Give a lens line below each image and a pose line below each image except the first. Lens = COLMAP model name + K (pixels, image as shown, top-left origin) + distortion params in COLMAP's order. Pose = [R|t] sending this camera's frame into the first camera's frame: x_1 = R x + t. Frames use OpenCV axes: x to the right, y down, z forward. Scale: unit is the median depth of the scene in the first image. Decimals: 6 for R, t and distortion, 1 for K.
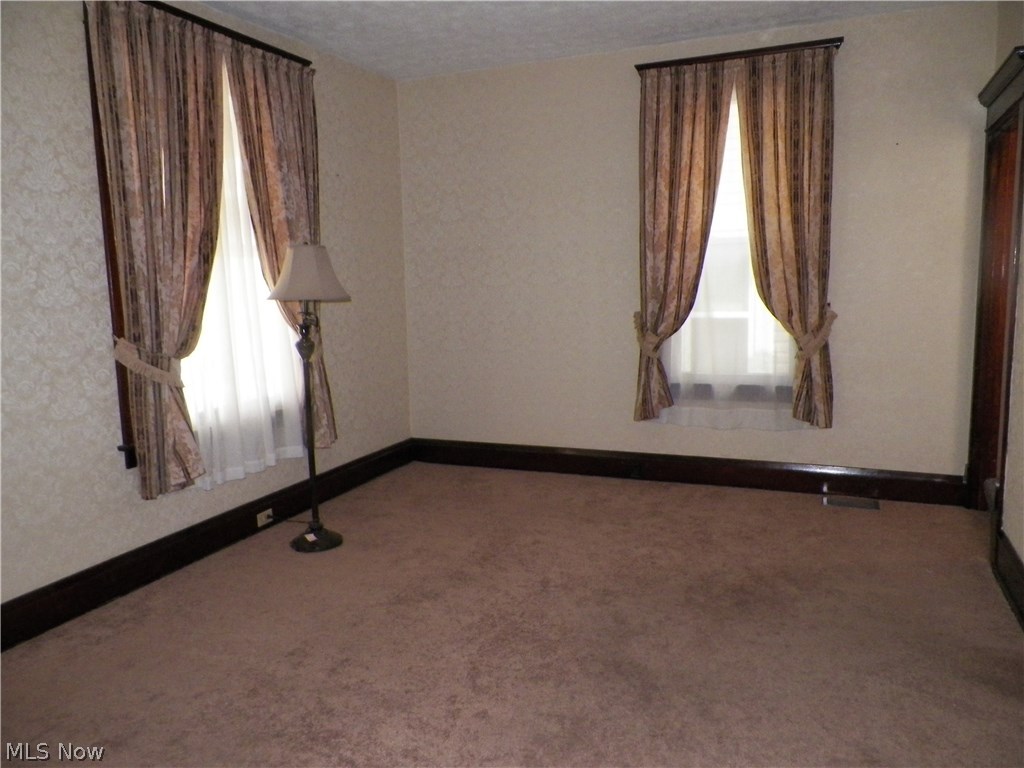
lens RADIAL K [[737.0, 0, 512.0], [0, 737.0, 384.0], [0, 0, 1]] dist [0.004761, 0.001619]
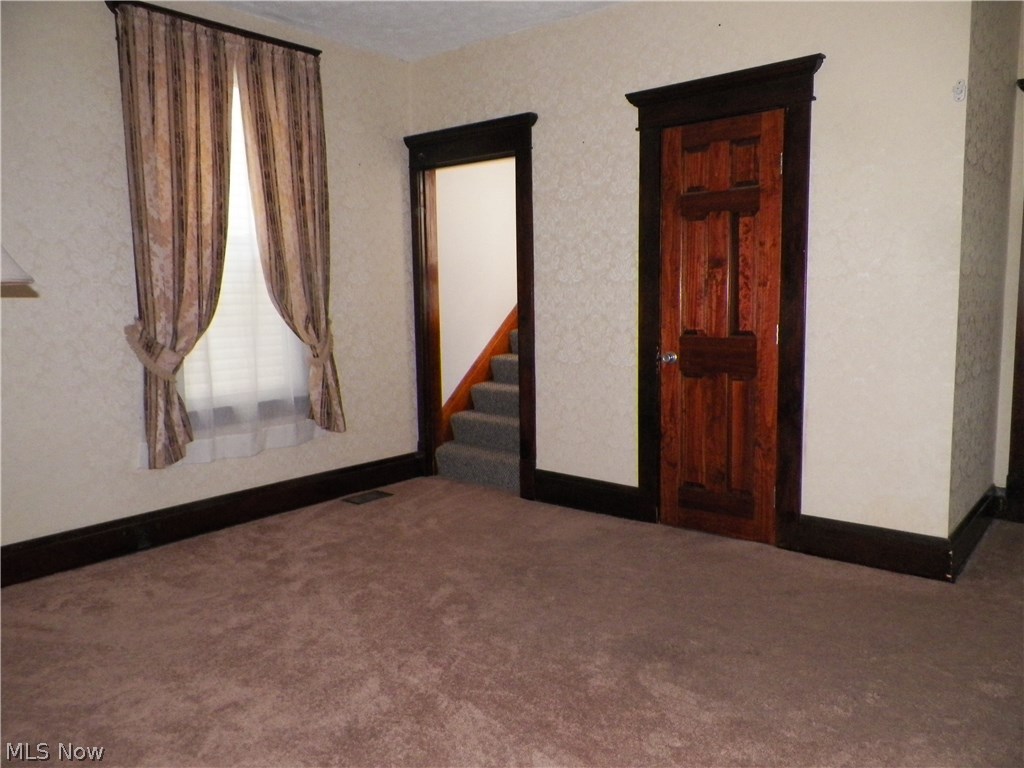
lens RADIAL K [[780.8, 0, 512.0], [0, 780.8, 384.0], [0, 0, 1]] dist [-0.001906, -0.001718]
pose [[0.291552, -0.100459, 0.951265, -0.511307], [0.133047, 0.989062, 0.063673, -0.041042], [-0.947257, 0.107999, 0.301729, 0.435239]]
